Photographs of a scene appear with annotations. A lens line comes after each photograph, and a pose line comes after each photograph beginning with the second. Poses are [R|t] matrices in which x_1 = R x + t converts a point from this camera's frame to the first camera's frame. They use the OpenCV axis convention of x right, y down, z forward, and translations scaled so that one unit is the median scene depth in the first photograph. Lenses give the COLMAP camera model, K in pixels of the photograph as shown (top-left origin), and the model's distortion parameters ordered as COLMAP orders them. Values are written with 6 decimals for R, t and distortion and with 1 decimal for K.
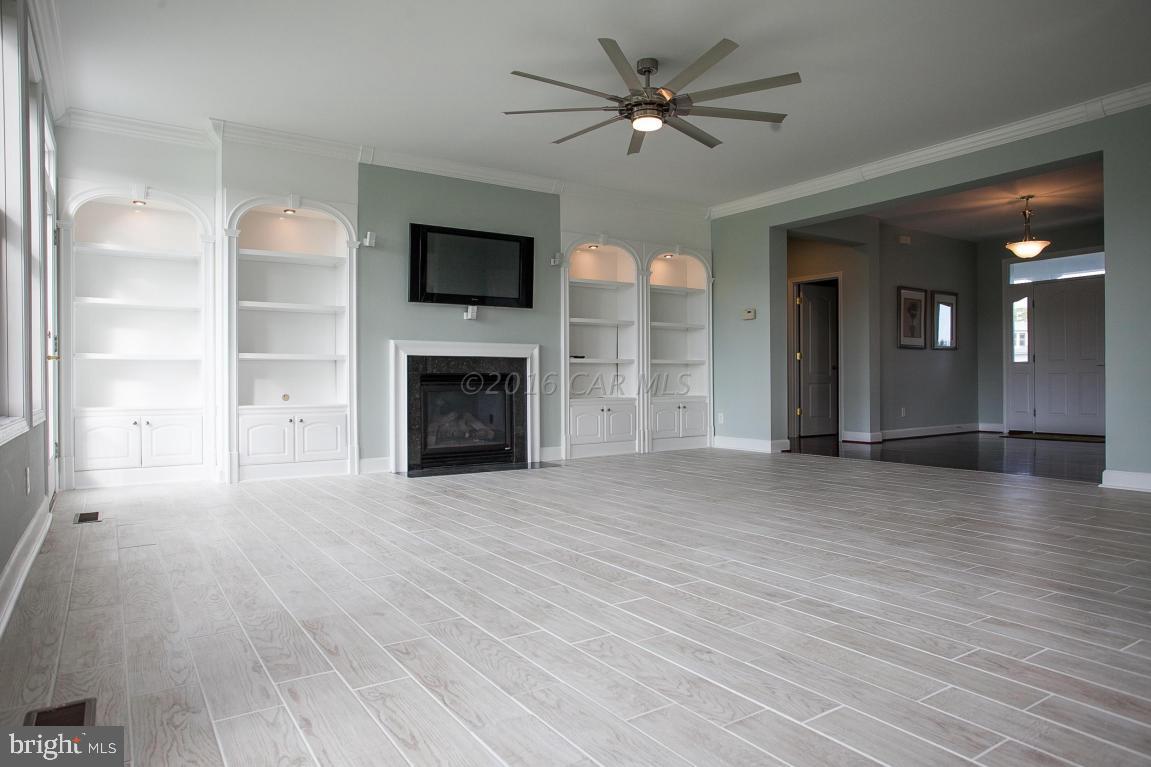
lens RADIAL K [[714.4, 0, 567.1], [0, 714.4, 378.7], [0, 0, 1]] dist [-0.029191, 0.001134]
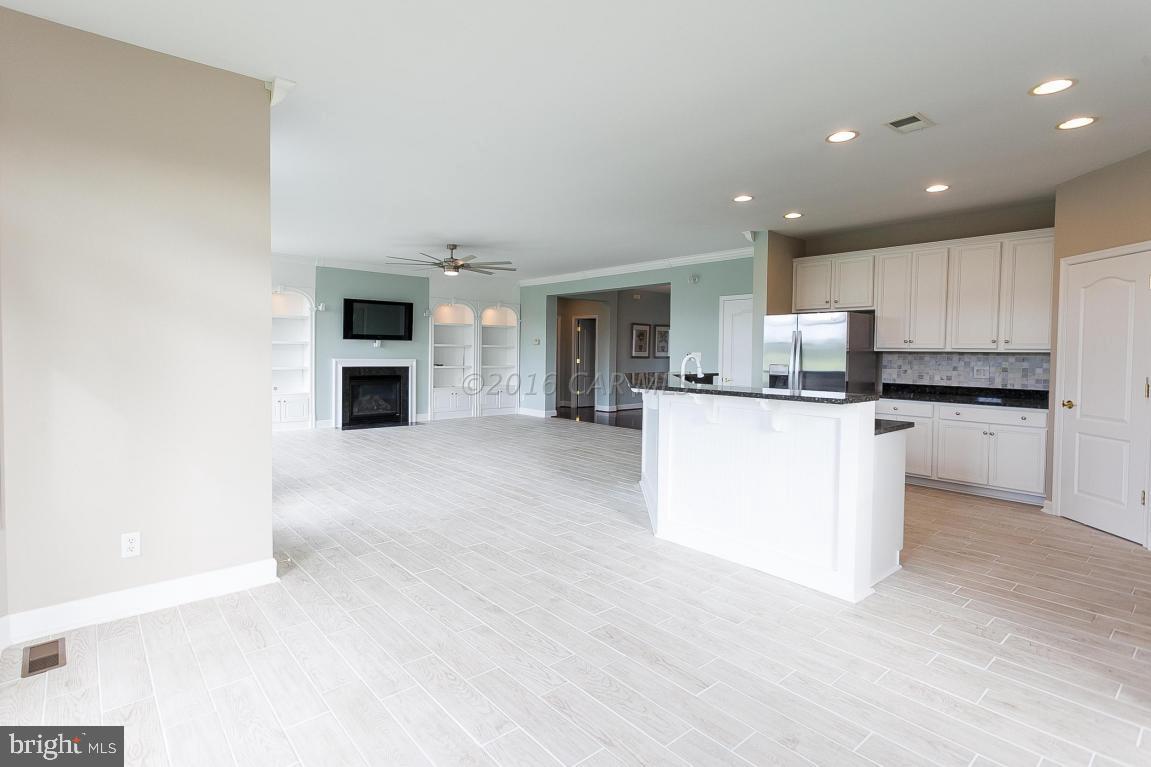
lens RADIAL K [[571.3, 0, 550.1], [0, 571.3, 363.9], [0, 0, 1]] dist [0.002902, 0.000321]
pose [[0.993806, 0.015685, 0.110018, 0.132384], [-0.018290, 0.999575, 0.022705, -0.069469], [-0.109615, -0.024577, 0.993670, -0.477765]]
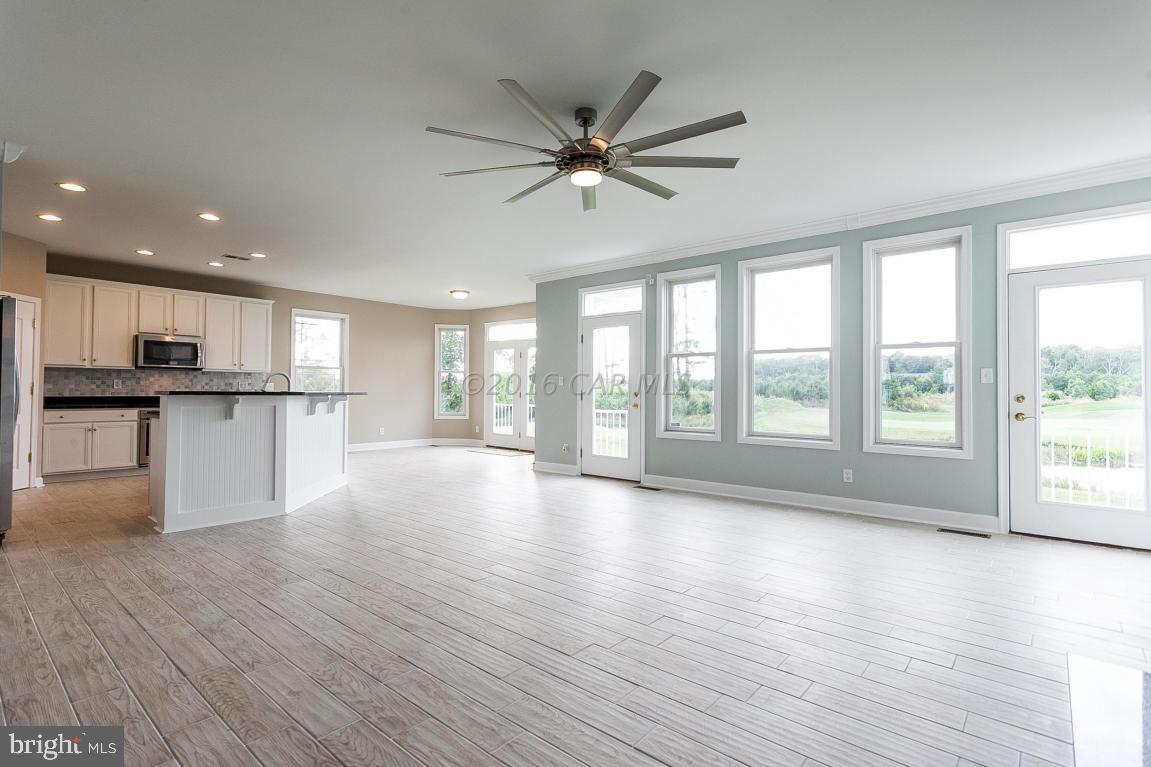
lens RADIAL K [[550.9, 0, 569.1], [0, 550.9, 379.7], [0, 0, 1]] dist [0.002625, 0.000826]
pose [[-0.962622, -0.006255, -0.270777, 0.194730], [-0.001054, 0.999812, -0.019347, -0.043517], [0.270847, -0.018338, -0.962448, 0.987032]]
